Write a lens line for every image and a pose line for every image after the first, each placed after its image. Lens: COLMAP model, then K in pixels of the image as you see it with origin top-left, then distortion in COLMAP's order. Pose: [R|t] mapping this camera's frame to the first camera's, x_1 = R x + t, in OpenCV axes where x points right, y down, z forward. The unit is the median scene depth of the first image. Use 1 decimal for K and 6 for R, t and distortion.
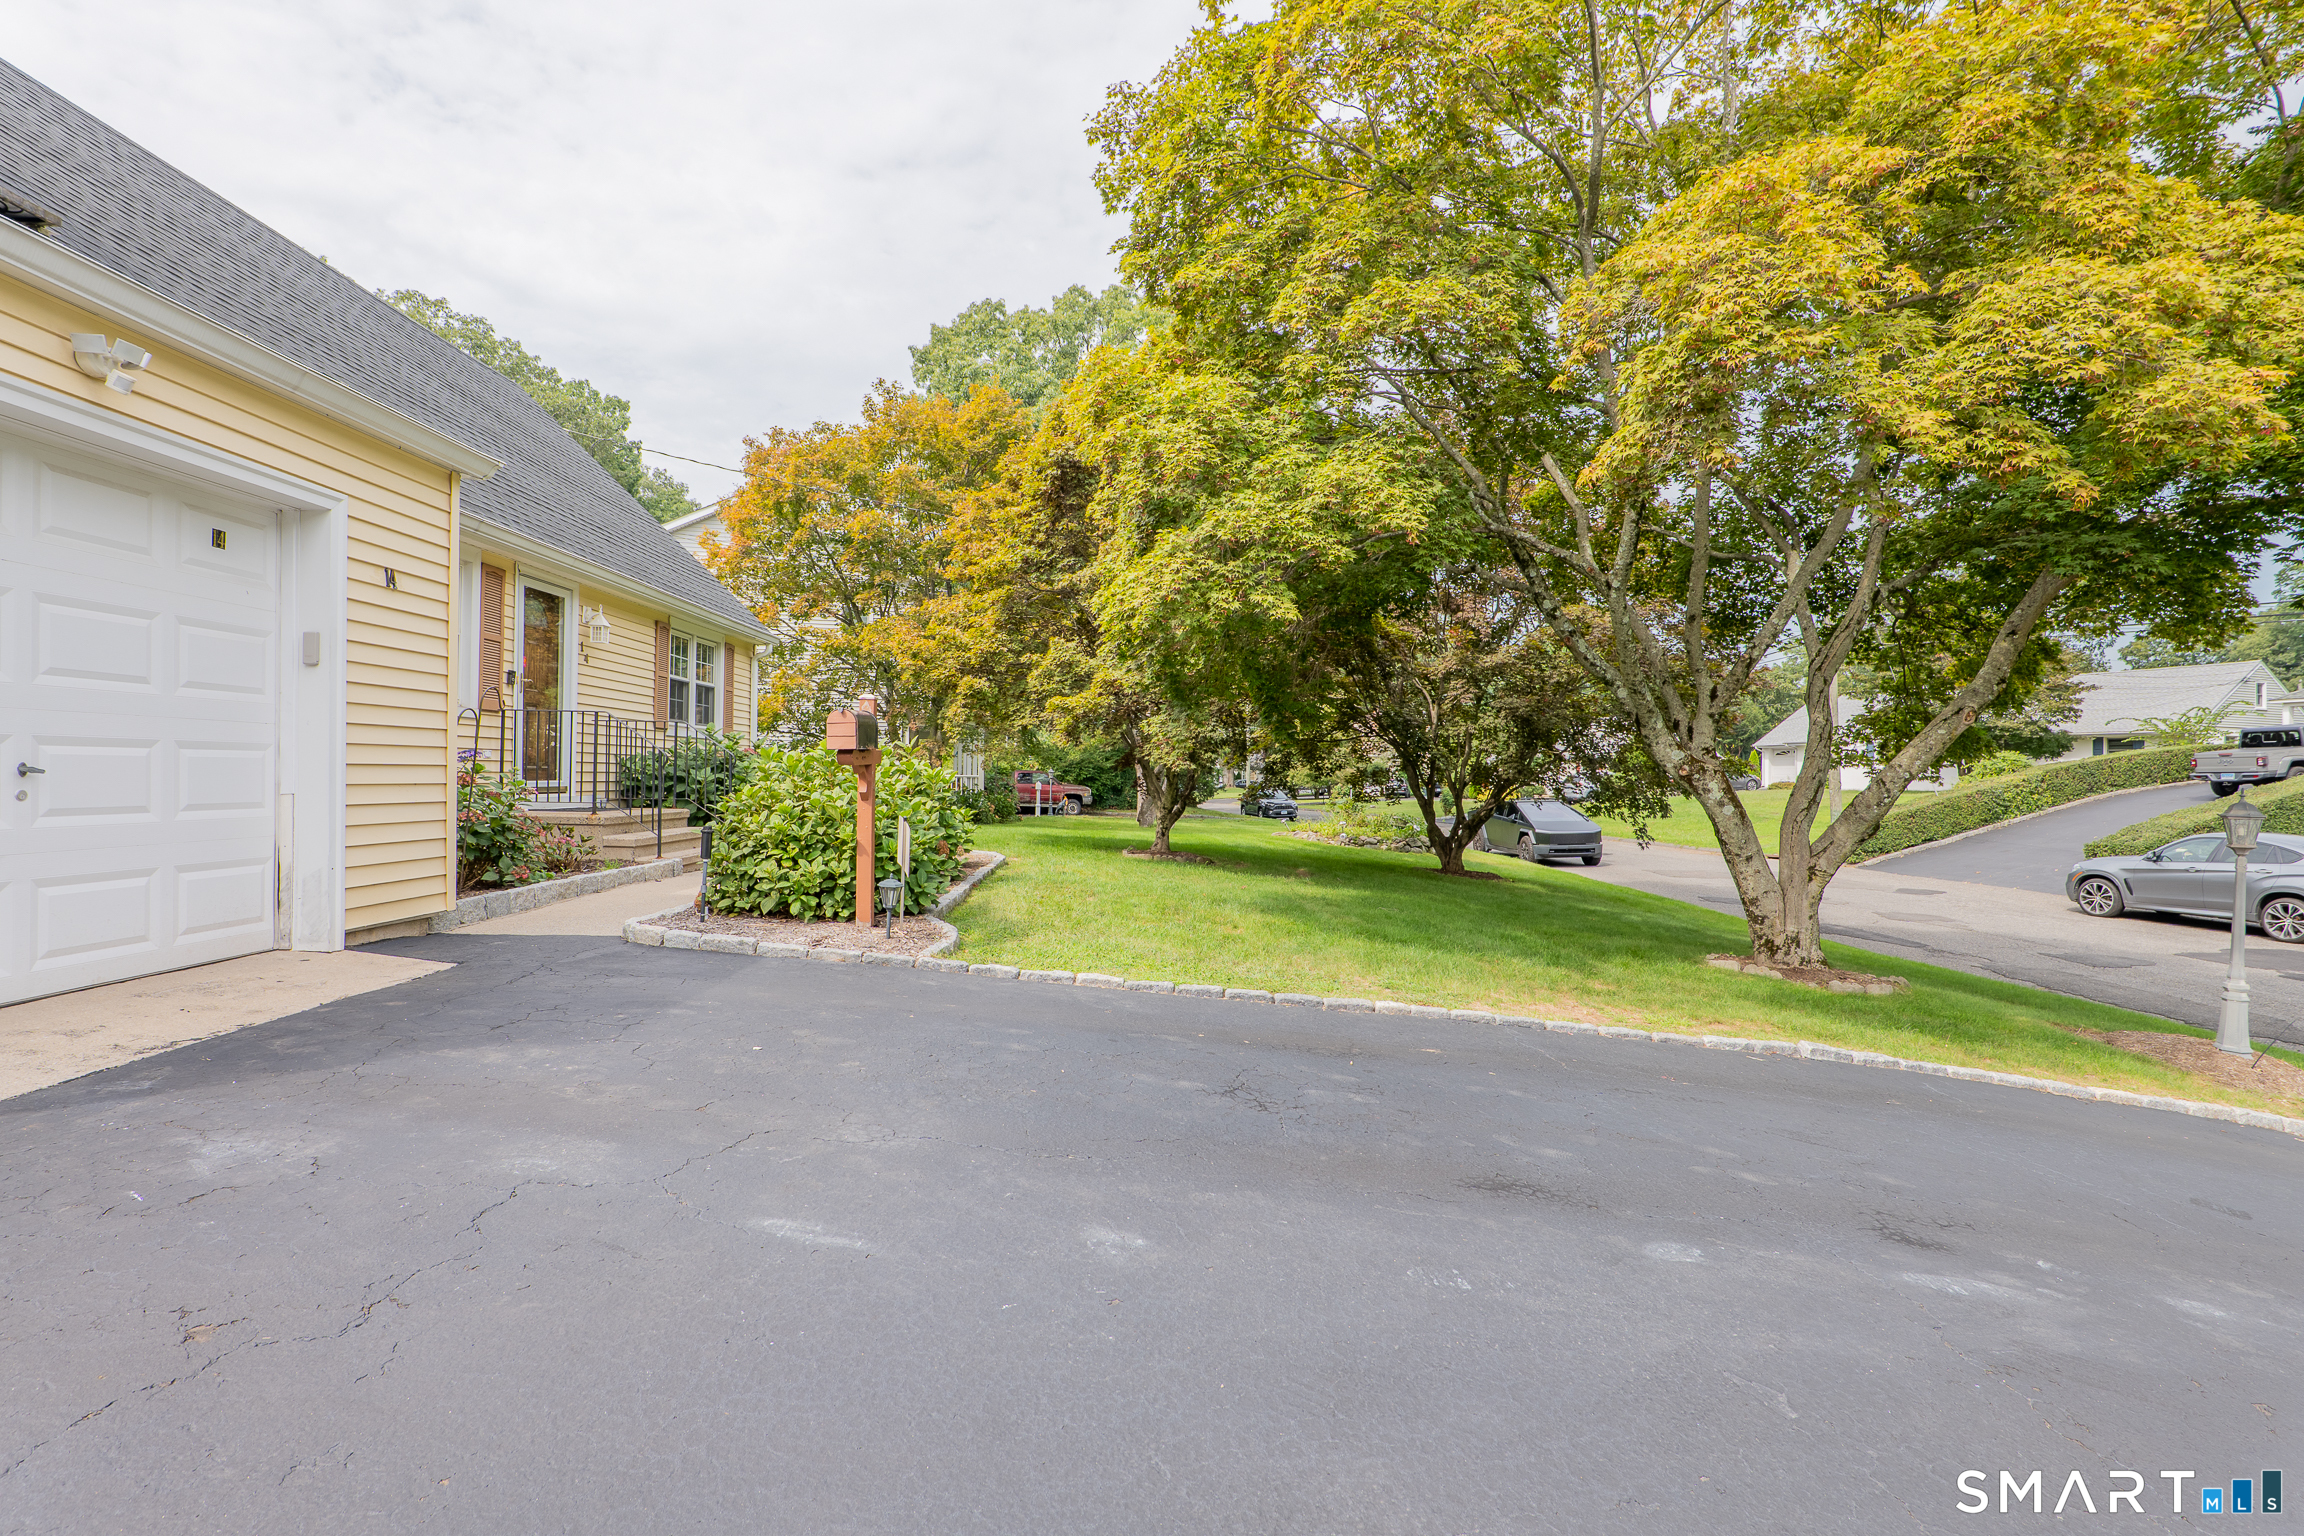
lens RADIAL K [[1078.9, 0, 1164.9], [0, 1078.9, 774.5], [0, 0, 1]] dist [-0.023765, 0.006642]
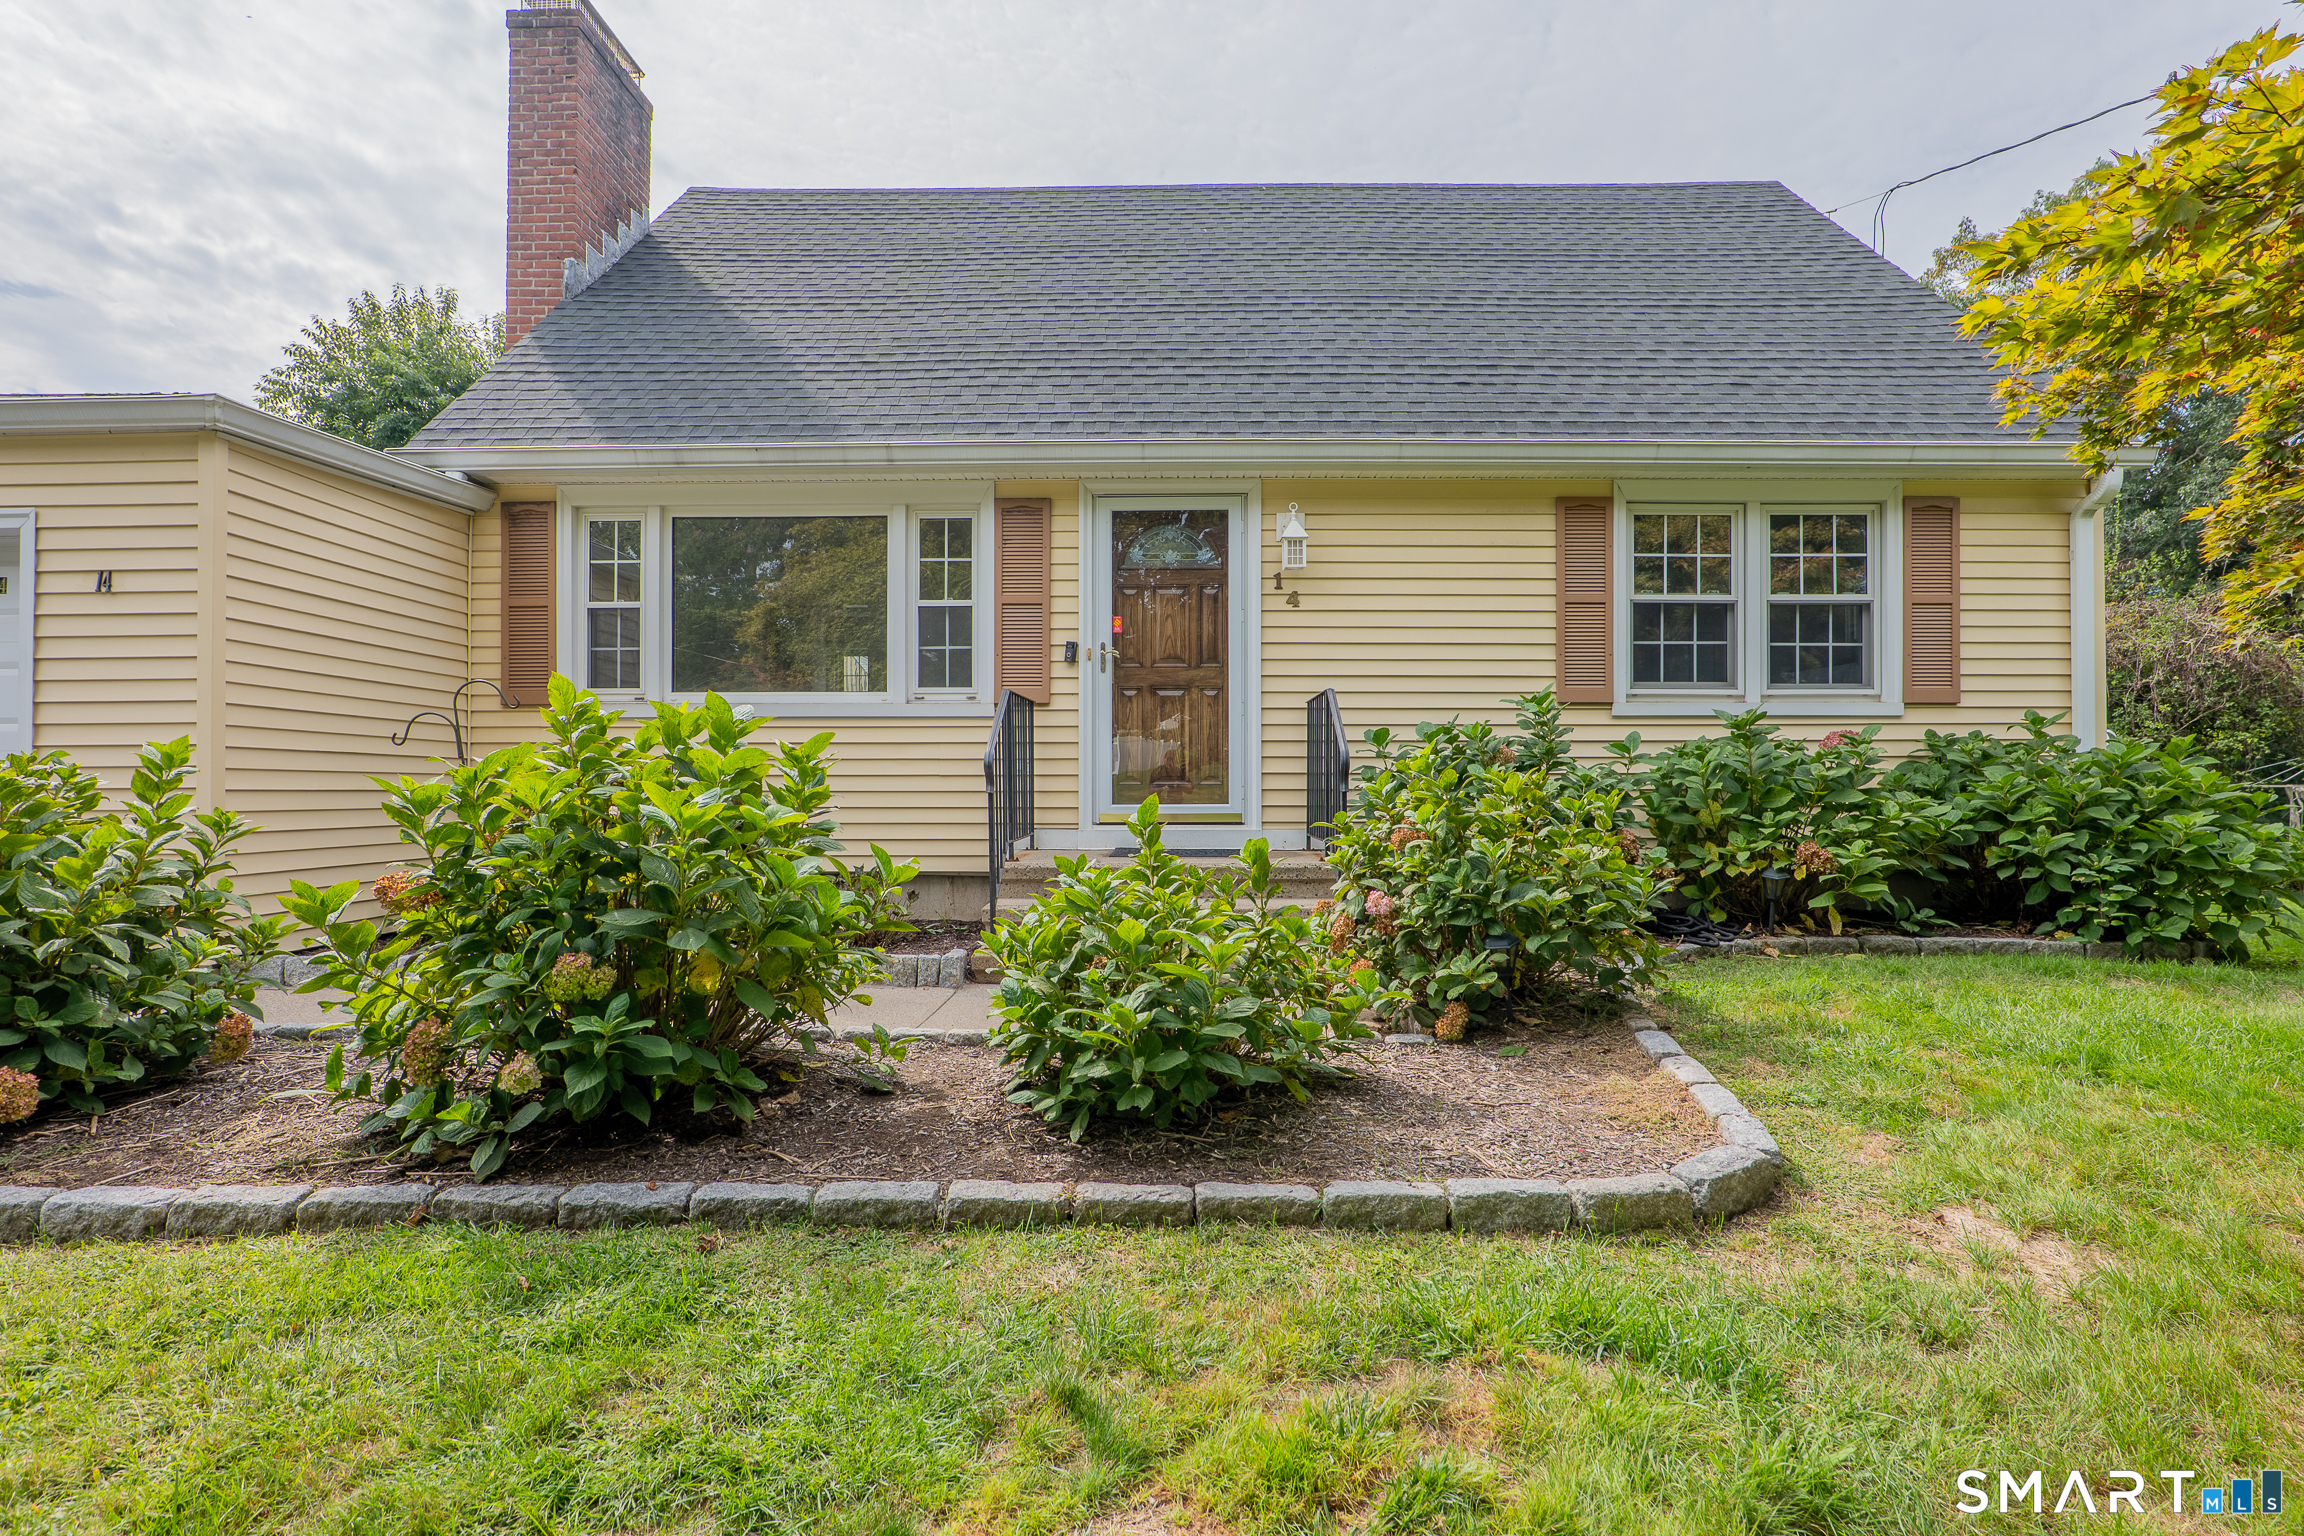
lens RADIAL K [[1078.9, 0, 1164.9], [0, 1078.9, 774.5], [0, 0, 1]] dist [-0.023765, 0.006642]
pose [[-0.047866, -0.012799, -0.998772, 0.109280], [0.002040, 0.999915, -0.012911, -0.006093], [0.998852, -0.002655, -0.047835, 1.699704]]
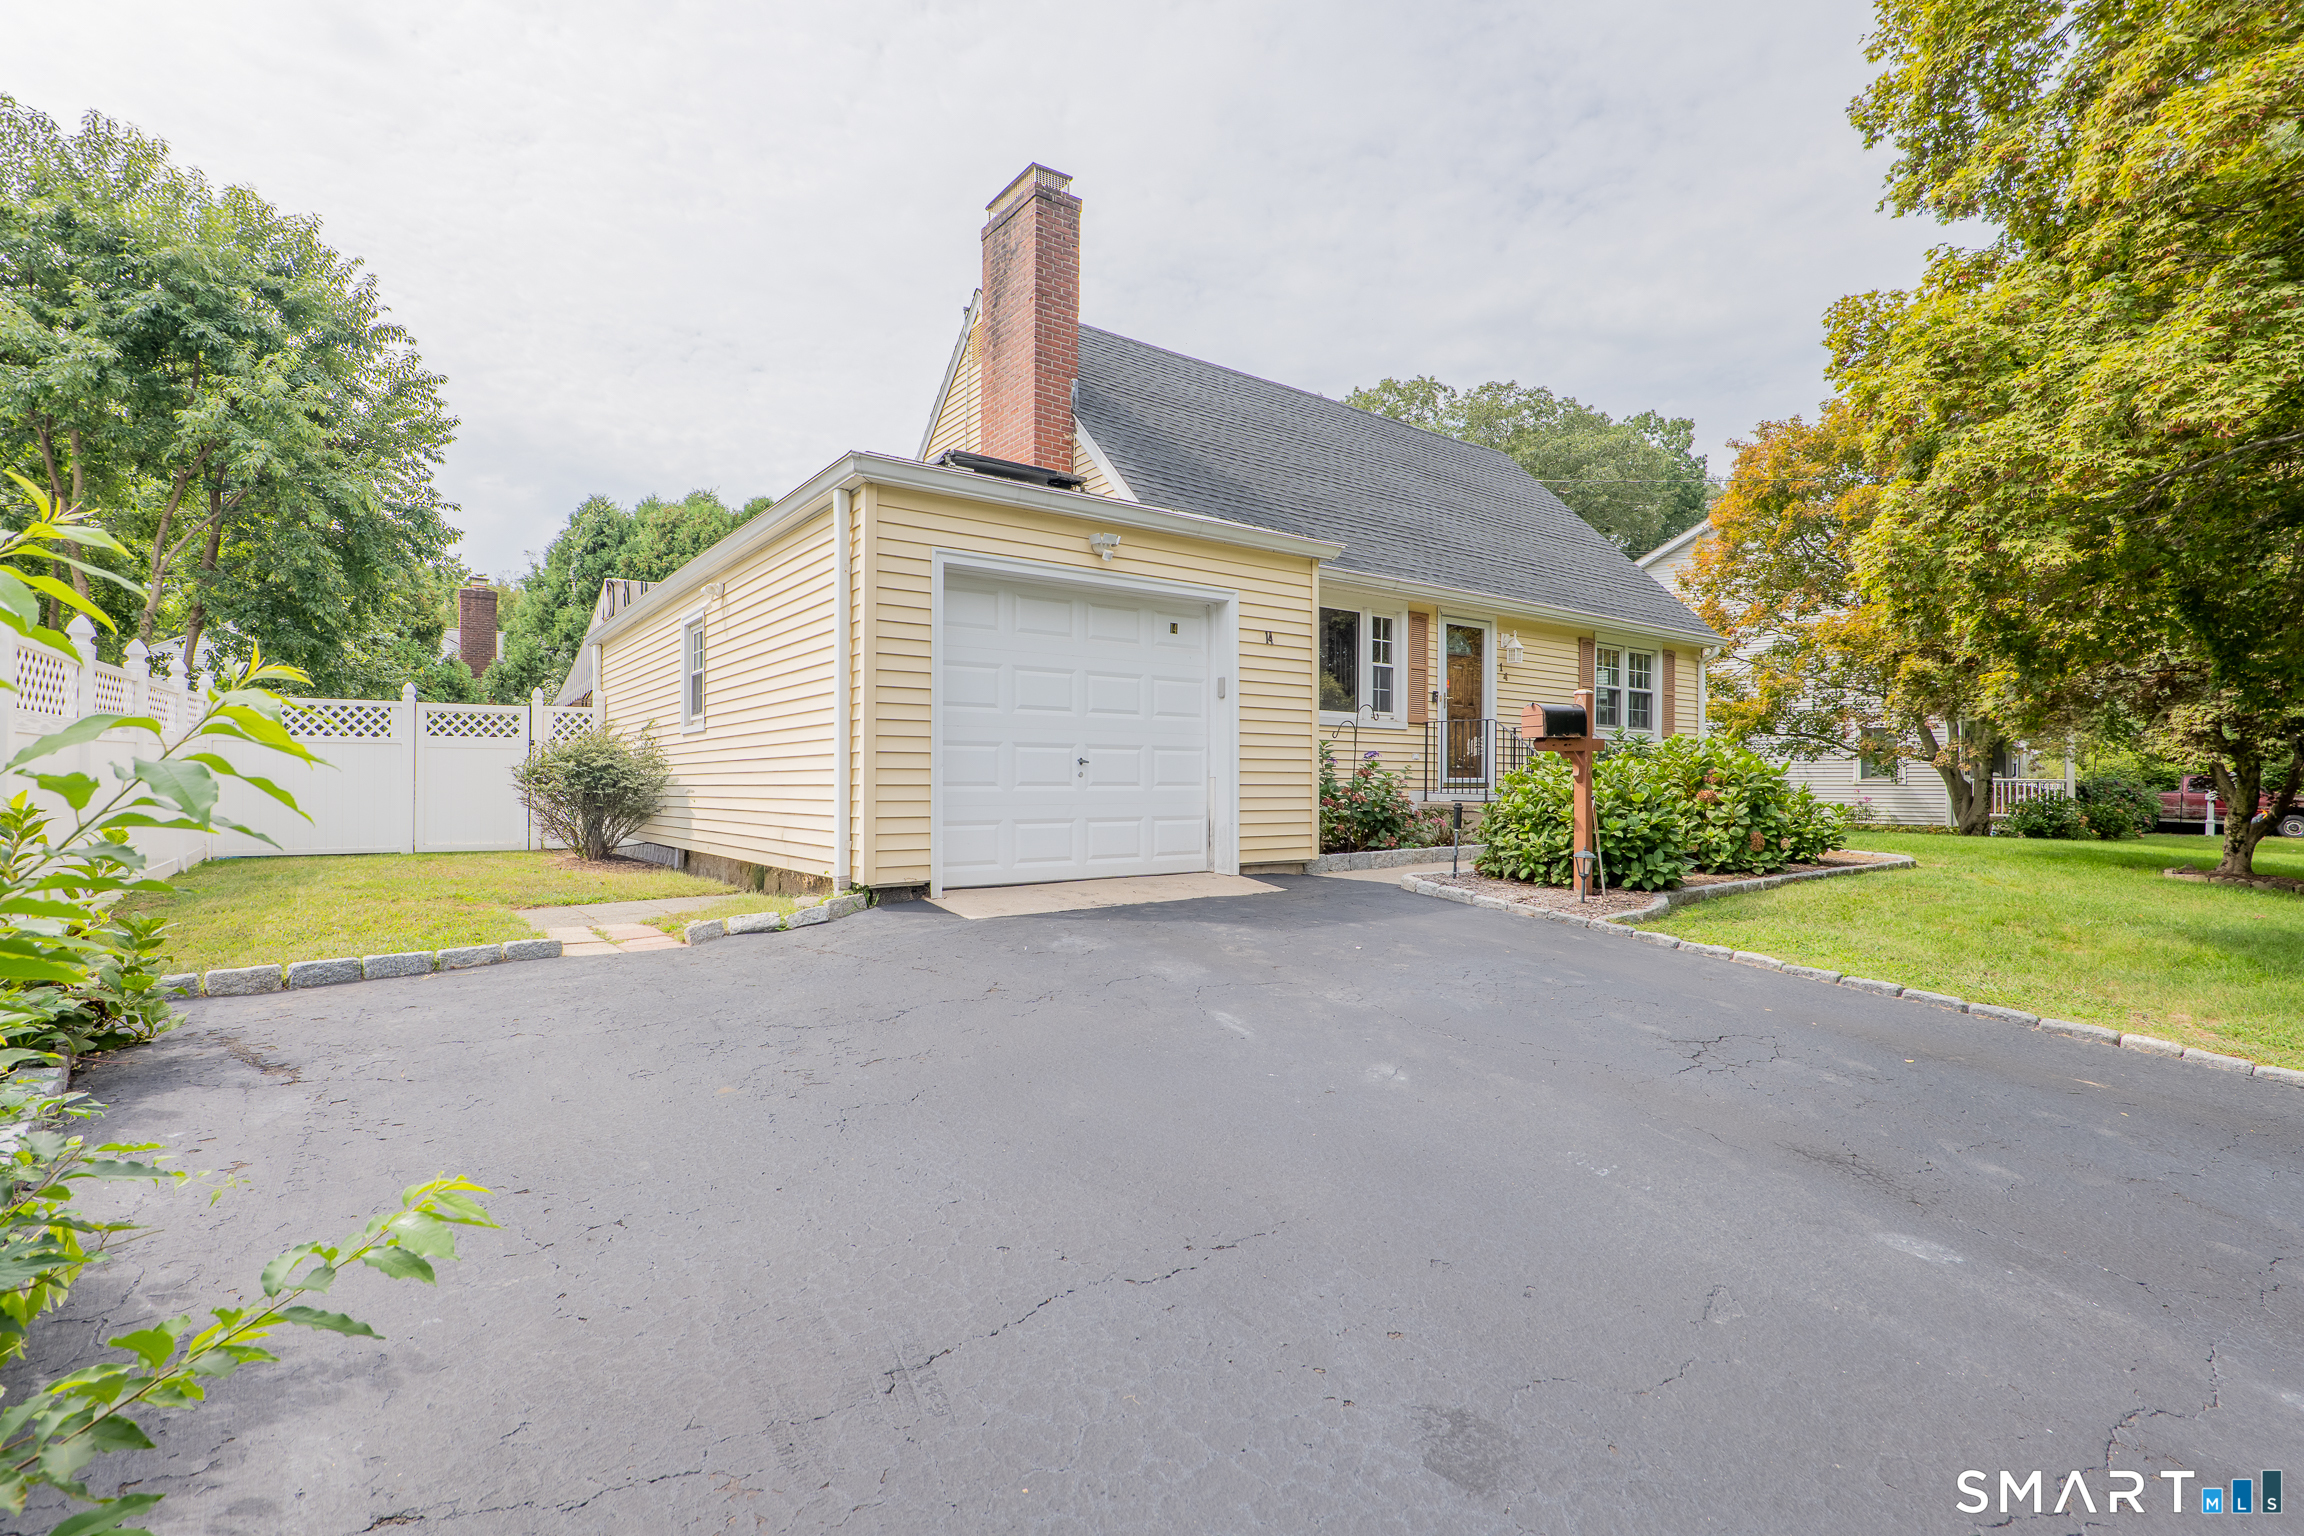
lens RADIAL K [[1072.0, 0, 1150.0], [0, 1072.0, 784.2], [0, 0, 1]] dist [-0.027326, 0.005262]
pose [[0.567606, -0.004482, -0.823288, 0.389045], [0.002112, 0.999990, -0.003989, 0.028748], [0.823298, 0.000526, 0.567609, -0.013643]]
